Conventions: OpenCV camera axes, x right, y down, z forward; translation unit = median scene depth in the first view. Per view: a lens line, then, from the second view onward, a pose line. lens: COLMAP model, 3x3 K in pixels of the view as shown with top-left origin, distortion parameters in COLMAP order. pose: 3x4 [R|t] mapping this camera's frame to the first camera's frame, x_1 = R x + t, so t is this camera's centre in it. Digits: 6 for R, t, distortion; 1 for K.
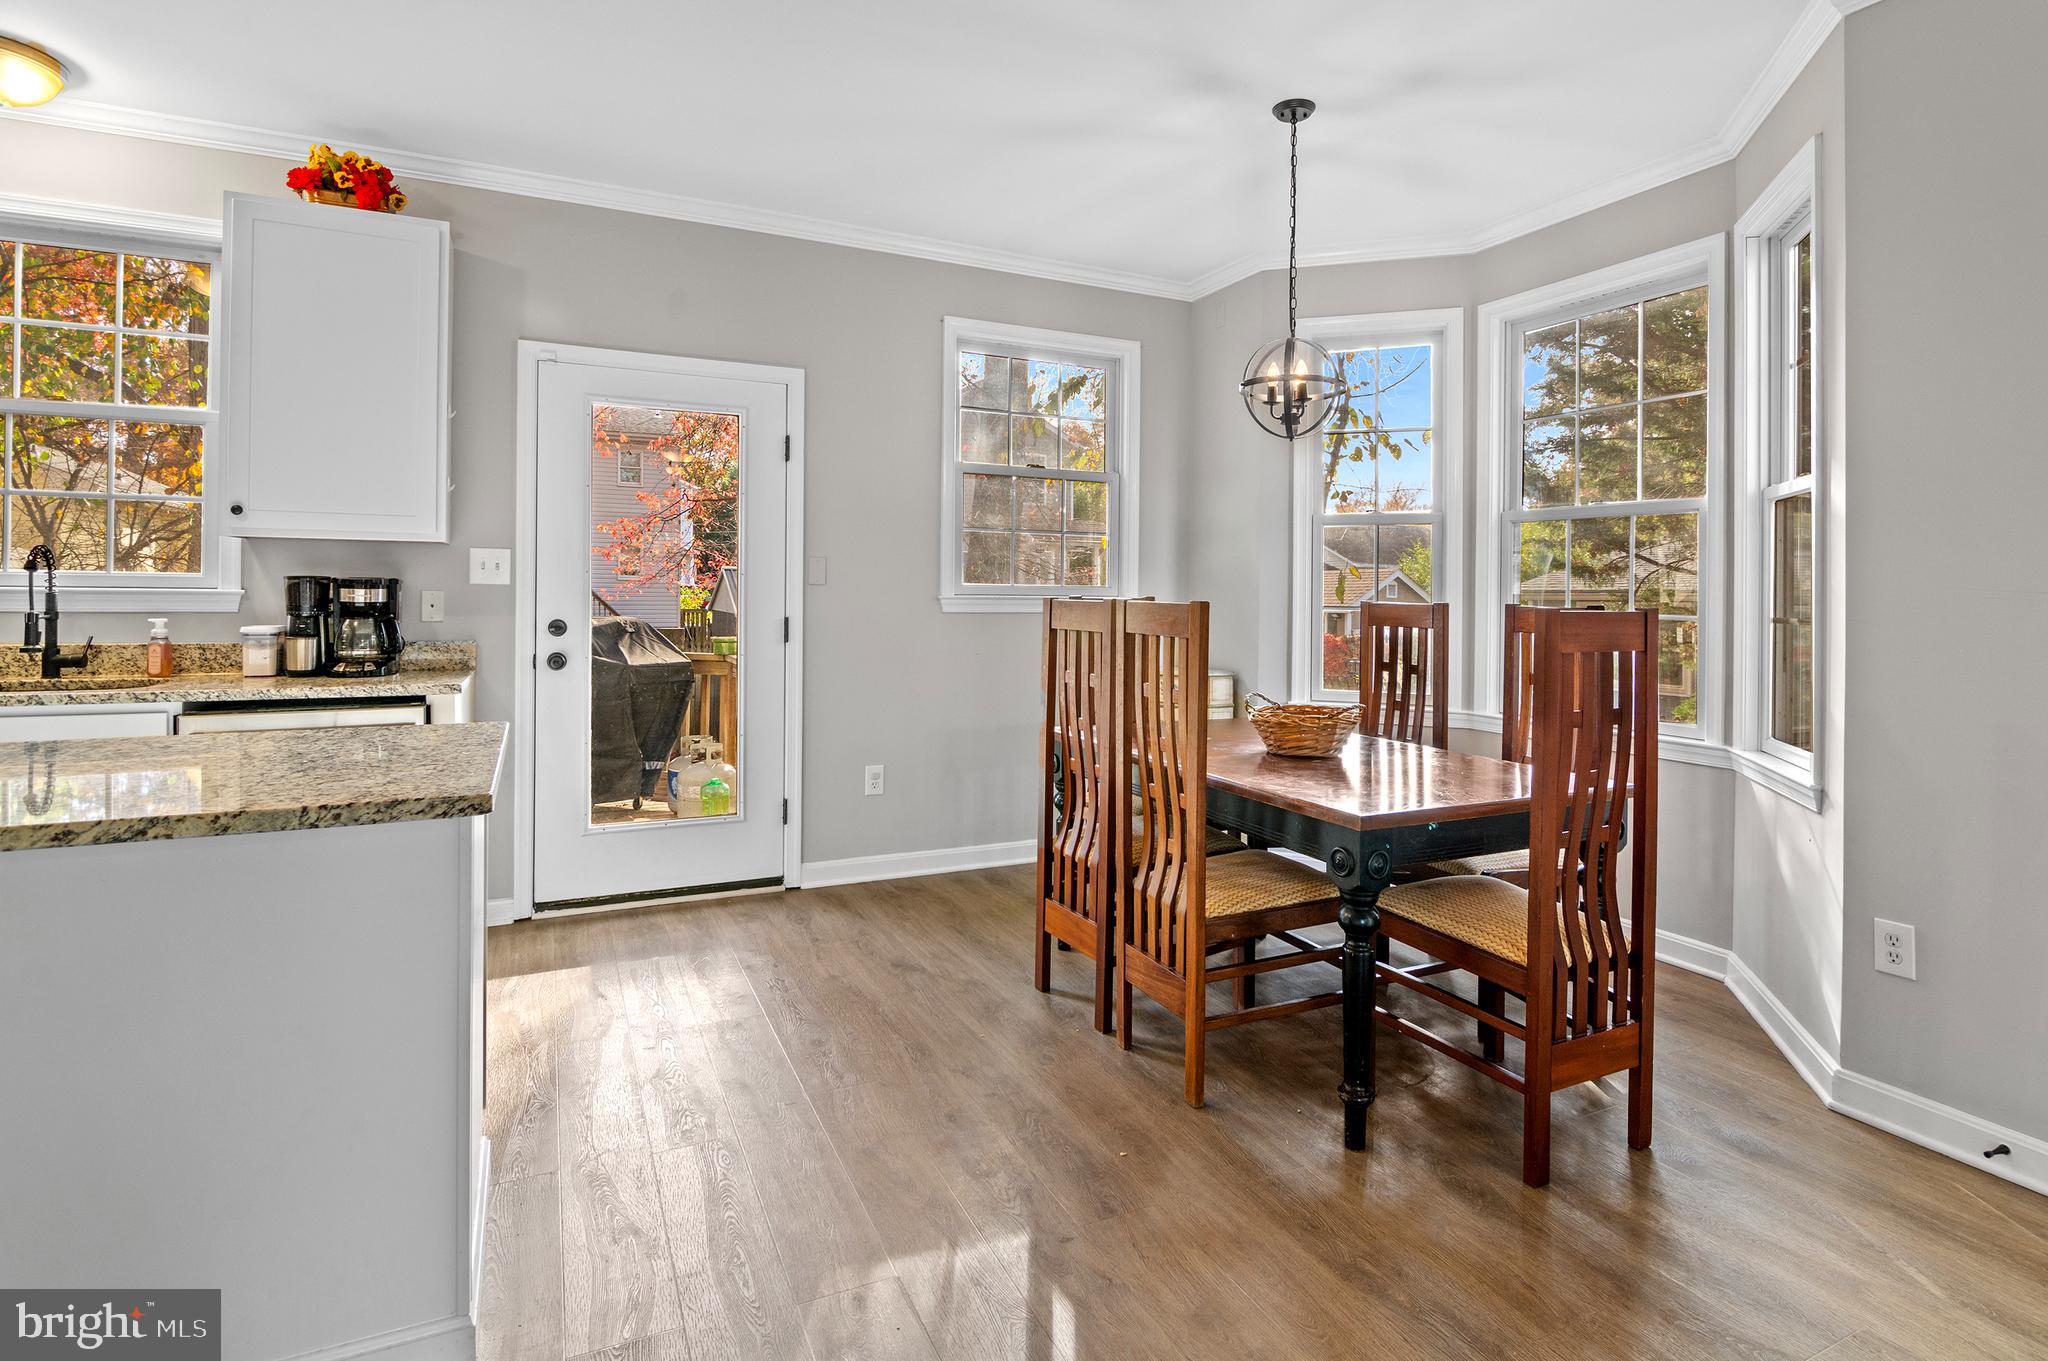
lens RADIAL K [[1016.2, 0, 1034.2], [0, 1016.2, 589.6], [0, 0, 1]] dist [0.000122, -0.006491]
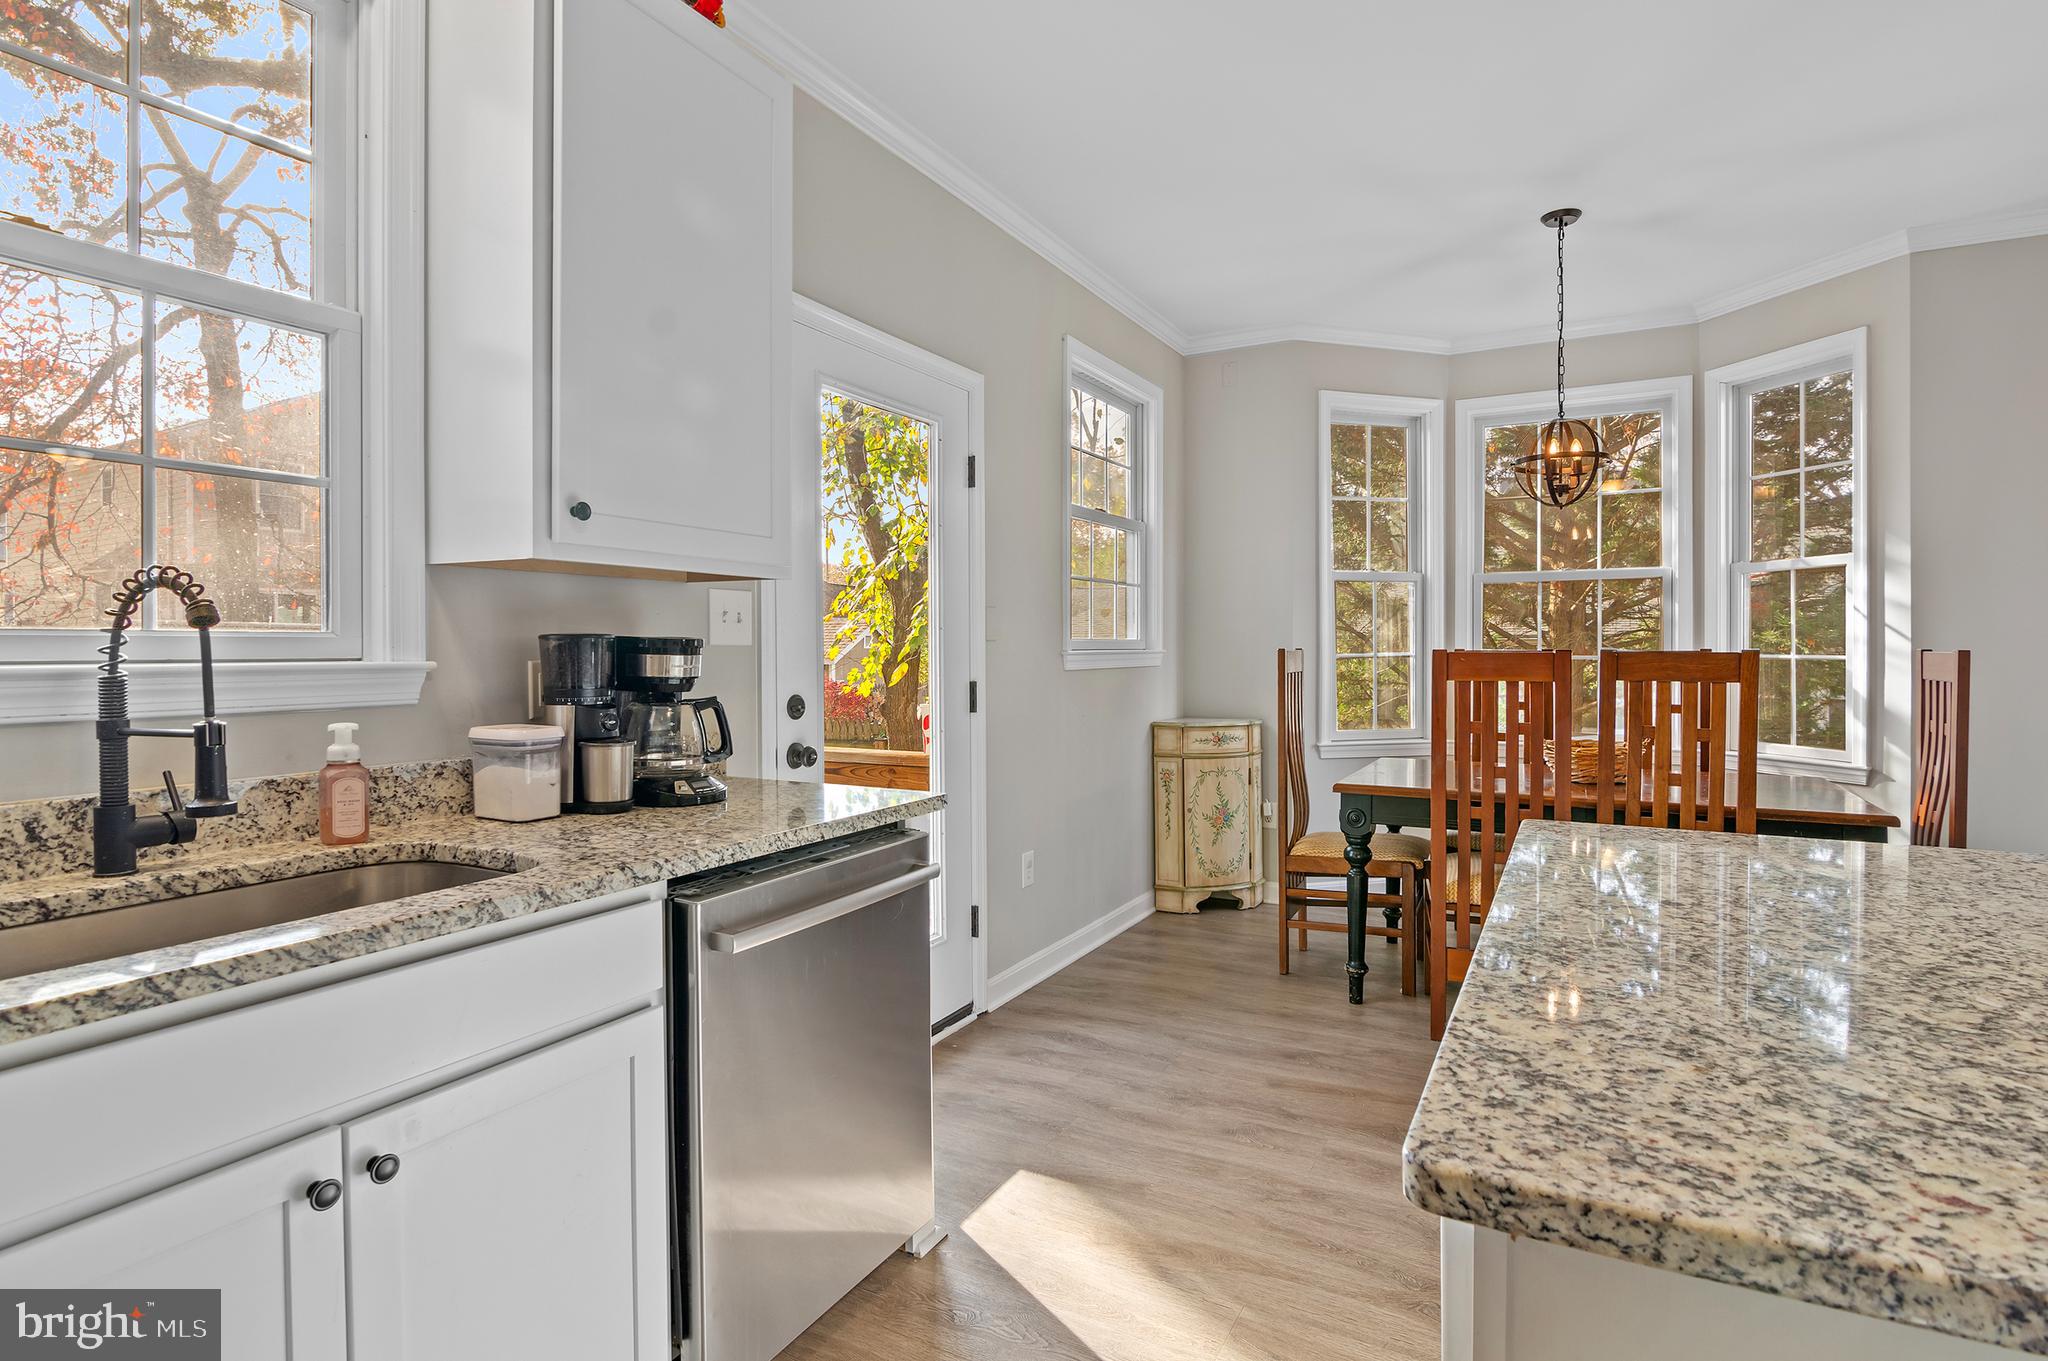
lens RADIAL K [[1023.8, 0, 1035.9], [0, 1023.8, 652.9], [0, 0, 1]] dist [-0.001238, -0.006846]
pose [[0.811537, -0.018826, 0.583997, -0.844072], [0.012149, 0.999808, 0.015348, -0.008804], [-0.584174, -0.005361, 0.811610, 0.387846]]
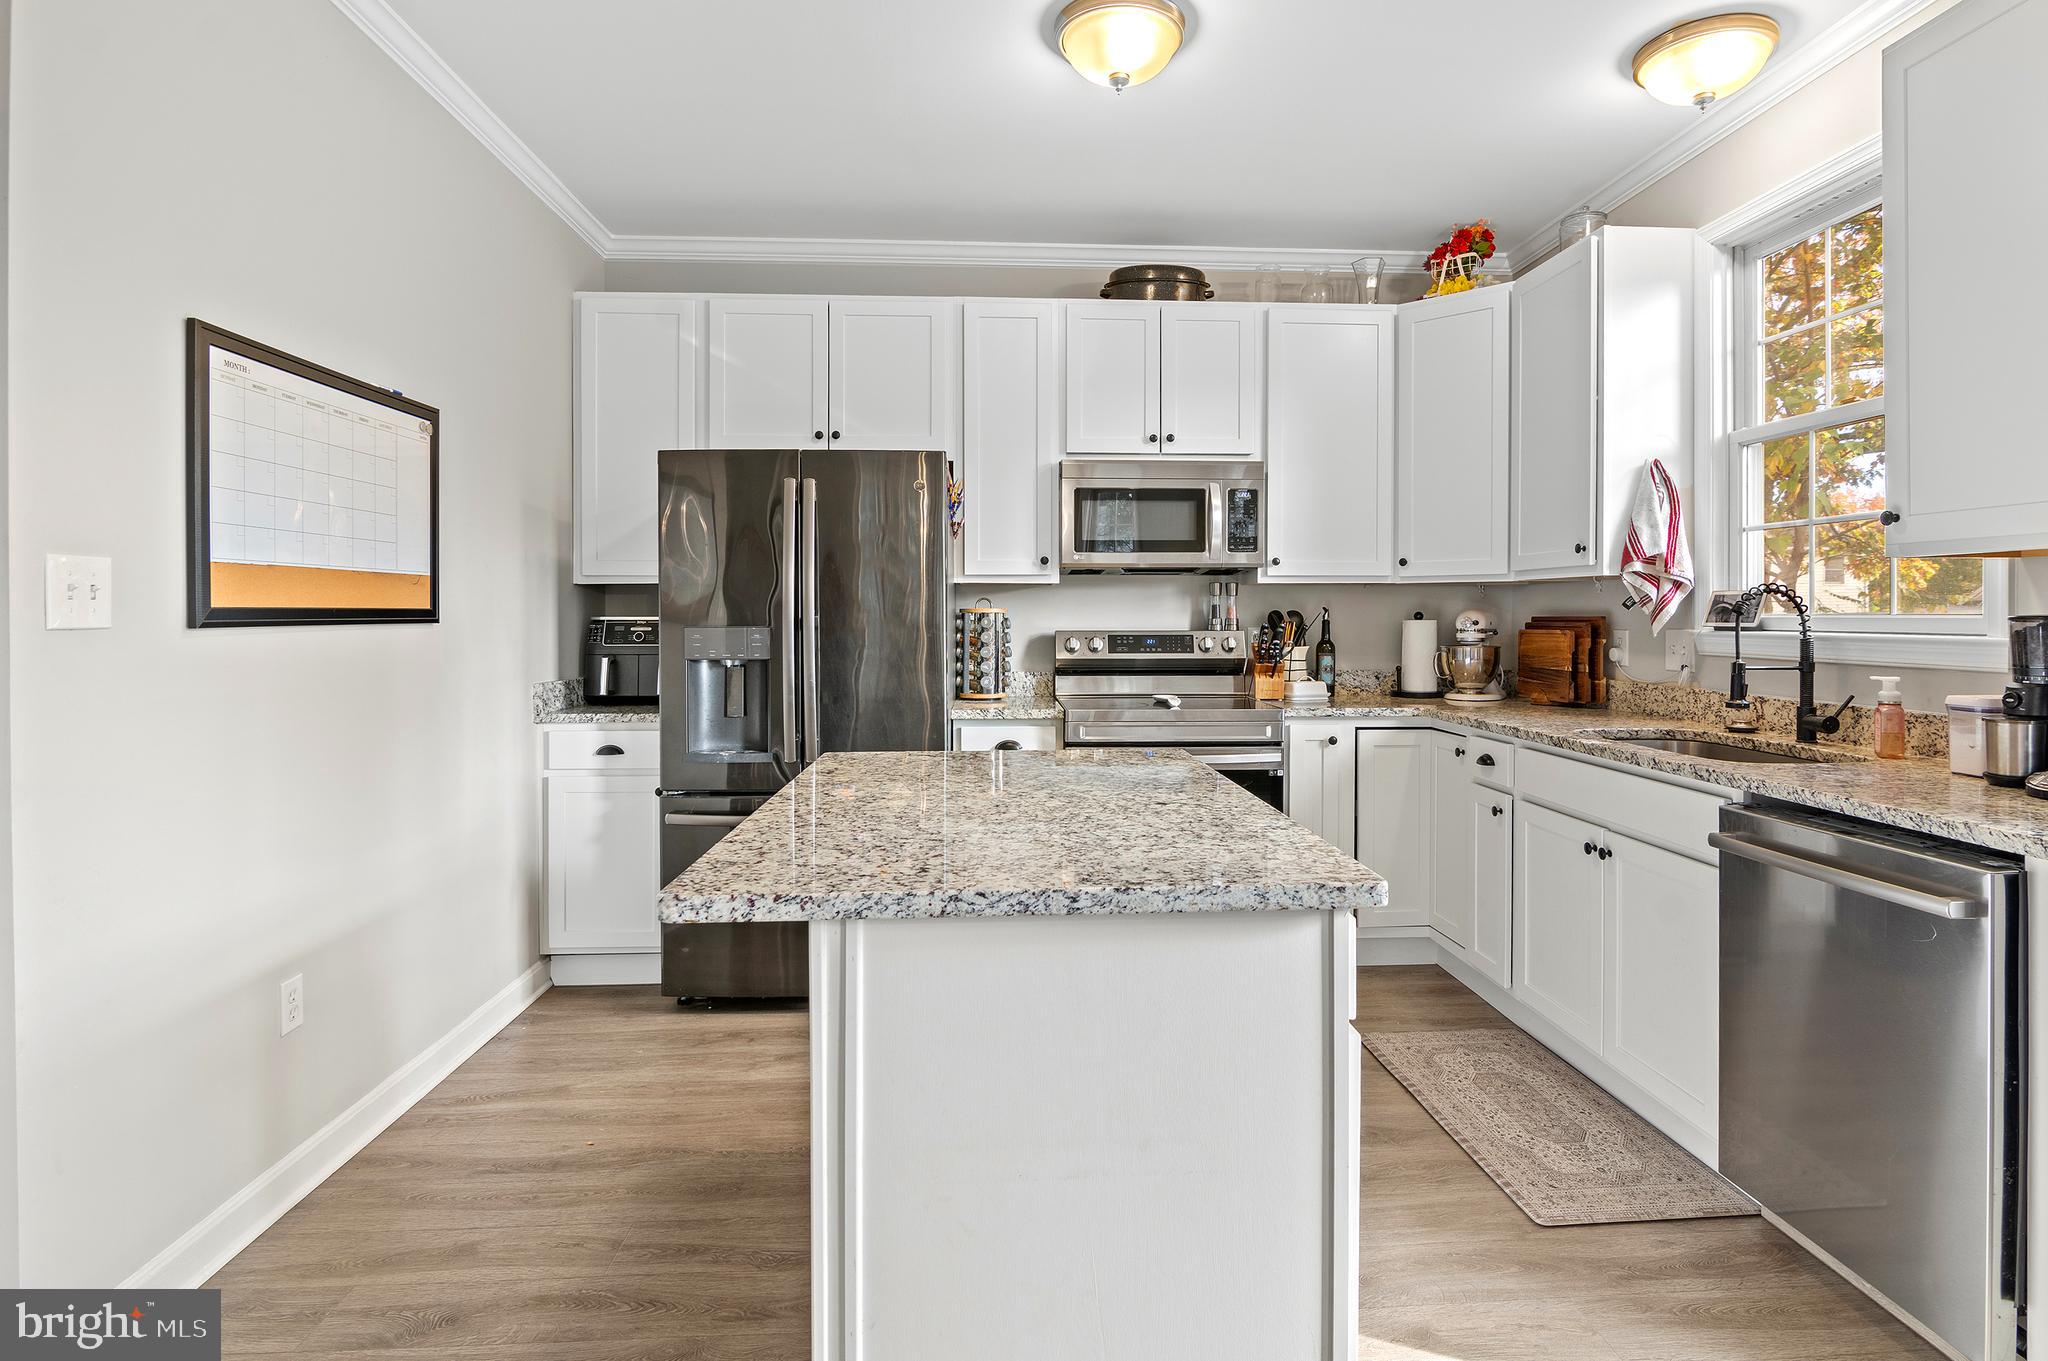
lens RADIAL K [[1037.3, 0, 1042.4], [0, 1037.3, 626.7], [0, 0, 1]] dist [-0.007653, -0.001845]
pose [[-0.377933, -0.000840, -0.925832, 0.047677], [-0.000591, 1.000000, -0.000666, -0.006017], [0.925833, 0.000295, -0.377934, 0.687908]]
